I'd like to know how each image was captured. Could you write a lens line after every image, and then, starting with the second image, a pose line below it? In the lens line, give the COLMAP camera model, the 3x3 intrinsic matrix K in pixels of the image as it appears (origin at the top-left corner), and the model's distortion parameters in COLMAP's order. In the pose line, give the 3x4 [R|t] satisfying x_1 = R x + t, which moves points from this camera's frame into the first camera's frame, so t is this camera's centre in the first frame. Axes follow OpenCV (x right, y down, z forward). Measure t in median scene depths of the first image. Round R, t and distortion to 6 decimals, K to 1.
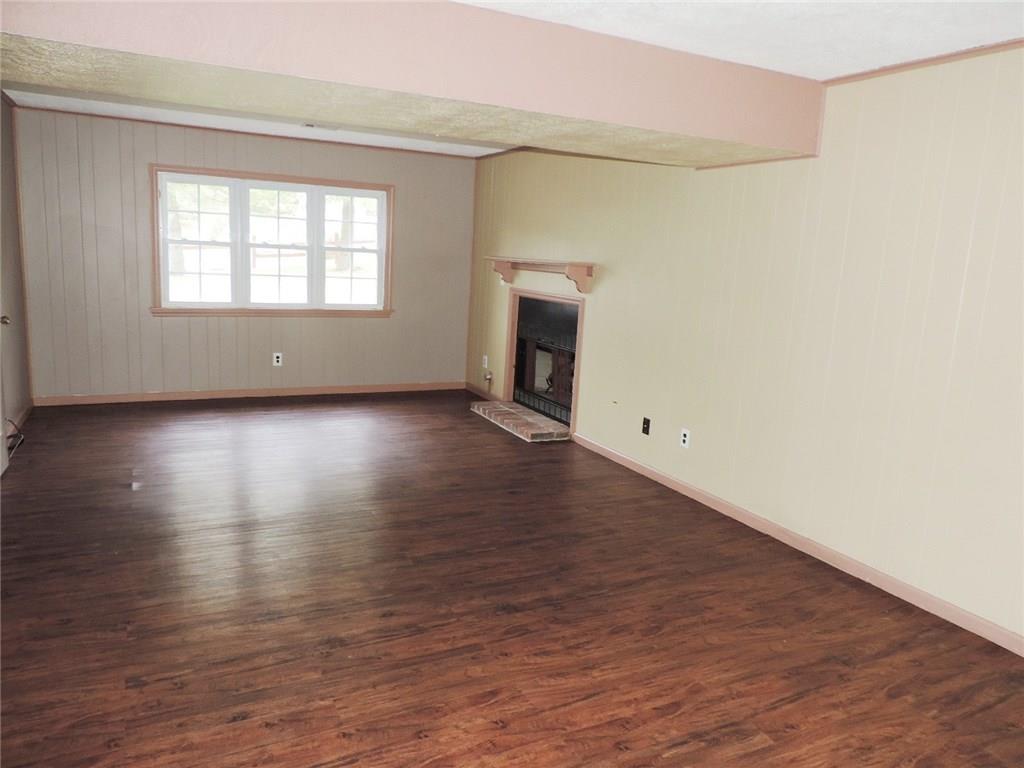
lens RADIAL K [[729.0, 0, 512.0], [0, 729.0, 384.0], [0, 0, 1]] dist [-0.000131, 0.000904]
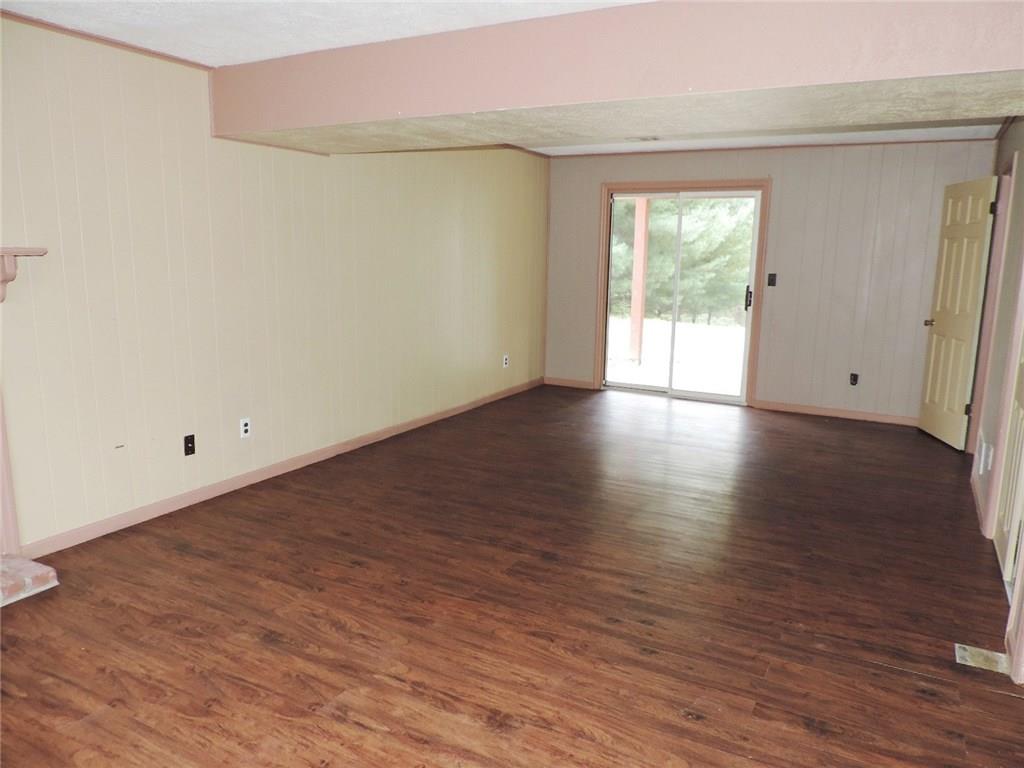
lens RADIAL K [[729.0, 0, 512.0], [0, 729.0, 384.0], [0, 0, 1]] dist [-0.000131, 0.000904]
pose [[-0.567423, -0.205168, 0.797457, -0.762059], [0.103904, 0.942880, 0.316514, -0.264152], [-0.816845, 0.262456, -0.513694, 1.285125]]
